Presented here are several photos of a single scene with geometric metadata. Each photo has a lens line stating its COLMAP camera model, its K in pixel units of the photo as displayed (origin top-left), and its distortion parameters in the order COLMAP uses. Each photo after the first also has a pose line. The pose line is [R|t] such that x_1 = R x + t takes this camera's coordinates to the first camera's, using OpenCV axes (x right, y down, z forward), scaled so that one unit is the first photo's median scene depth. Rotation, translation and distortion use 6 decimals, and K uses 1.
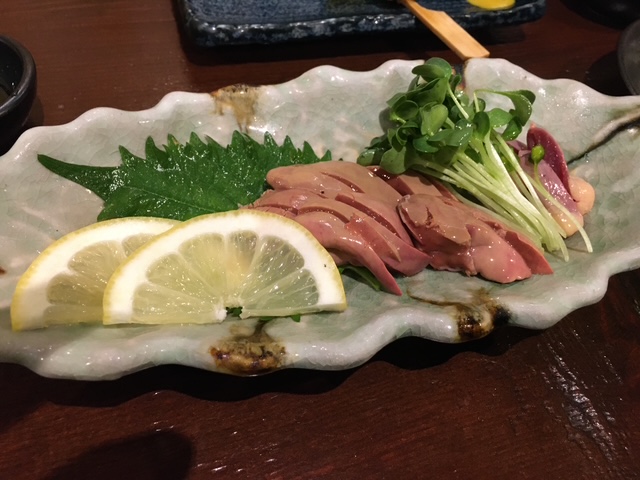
lens RADIAL K [[534.4, 0, 320.0], [0, 534.4, 240.0], [0, 0, 1]] dist [0.078204, -0.112602]
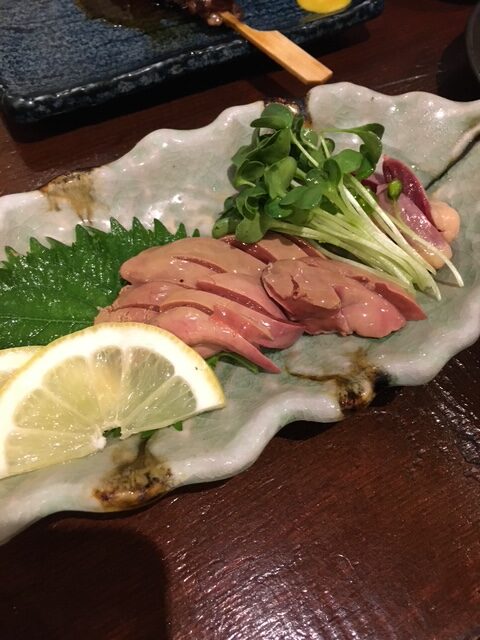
lens RADIAL K [[534.4, 0, 240.0], [0, 534.4, 320.0], [0, 0, 1]] dist [0.078204, -0.112602]
pose [[0.979159, -0.201420, 0.026036, 0.064535], [0.195608, 0.969768, 0.145899, -0.133076], [-0.054636, -0.137765, 0.988957, 0.042002]]
